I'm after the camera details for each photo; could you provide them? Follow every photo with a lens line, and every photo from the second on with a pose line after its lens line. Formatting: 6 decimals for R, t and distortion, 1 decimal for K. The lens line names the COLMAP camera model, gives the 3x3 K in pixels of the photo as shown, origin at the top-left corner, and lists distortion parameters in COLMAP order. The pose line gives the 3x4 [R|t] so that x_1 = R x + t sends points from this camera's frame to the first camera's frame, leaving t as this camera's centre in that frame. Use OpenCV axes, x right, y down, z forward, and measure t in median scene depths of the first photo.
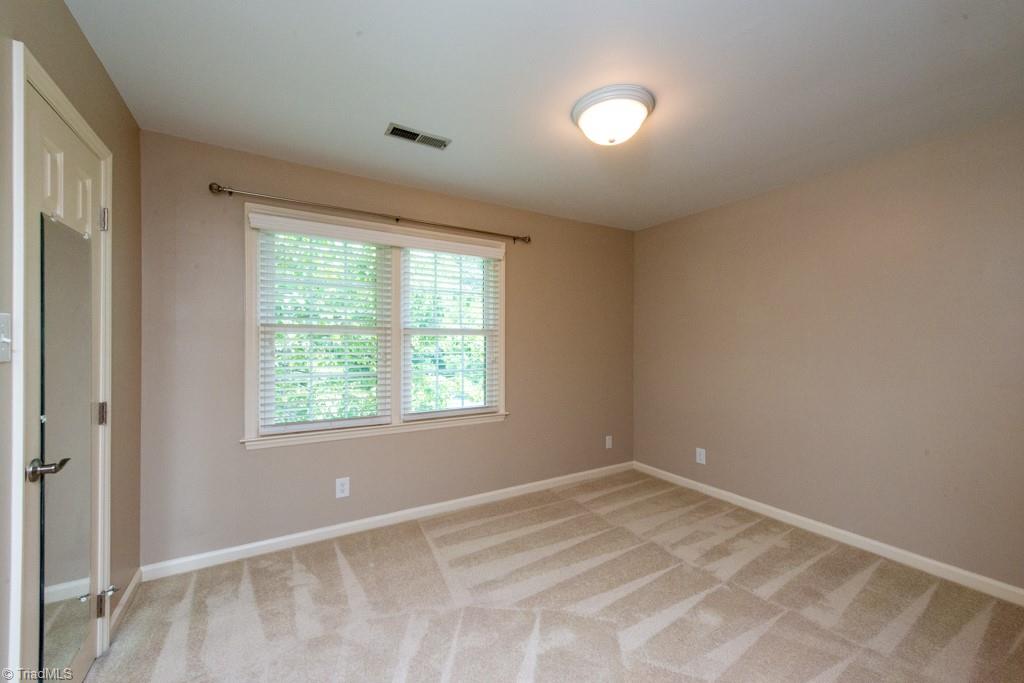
lens RADIAL K [[396.9, 0, 512.0], [0, 396.9, 341.5], [0, 0, 1]] dist [0.000878, -0.000225]
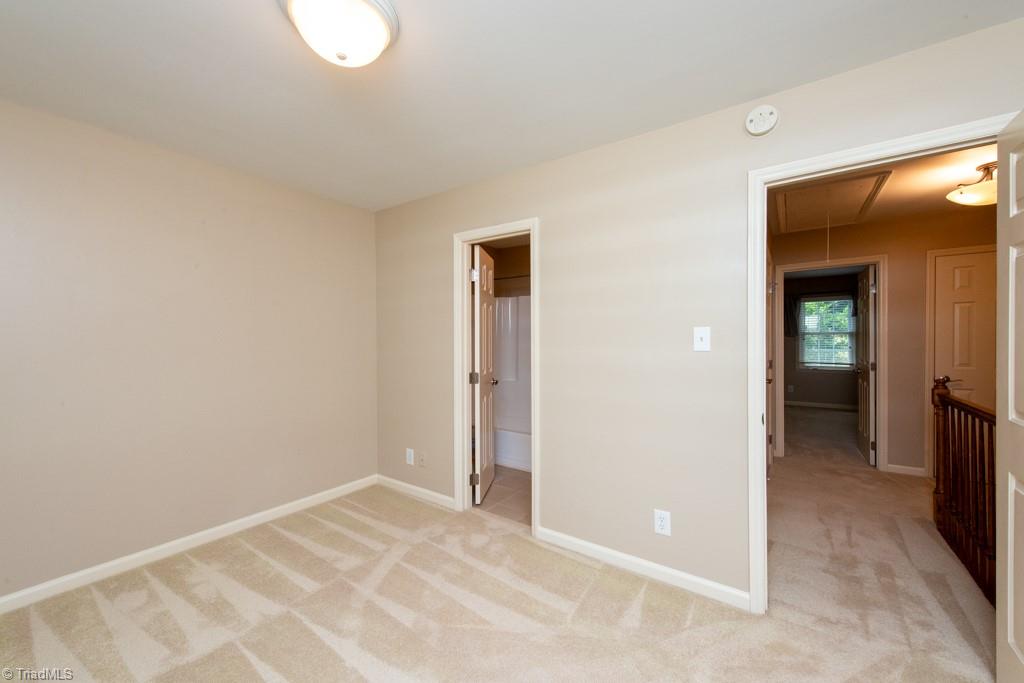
lens RADIAL K [[396.9, 0, 512.0], [0, 396.9, 341.5], [0, 0, 1]] dist [0.000878, -0.000225]
pose [[-0.396620, -0.009596, 0.917933, -0.426446], [0.002550, 0.999930, 0.011555, 0.000206], [-0.917979, 0.006924, -0.396567, 0.808158]]
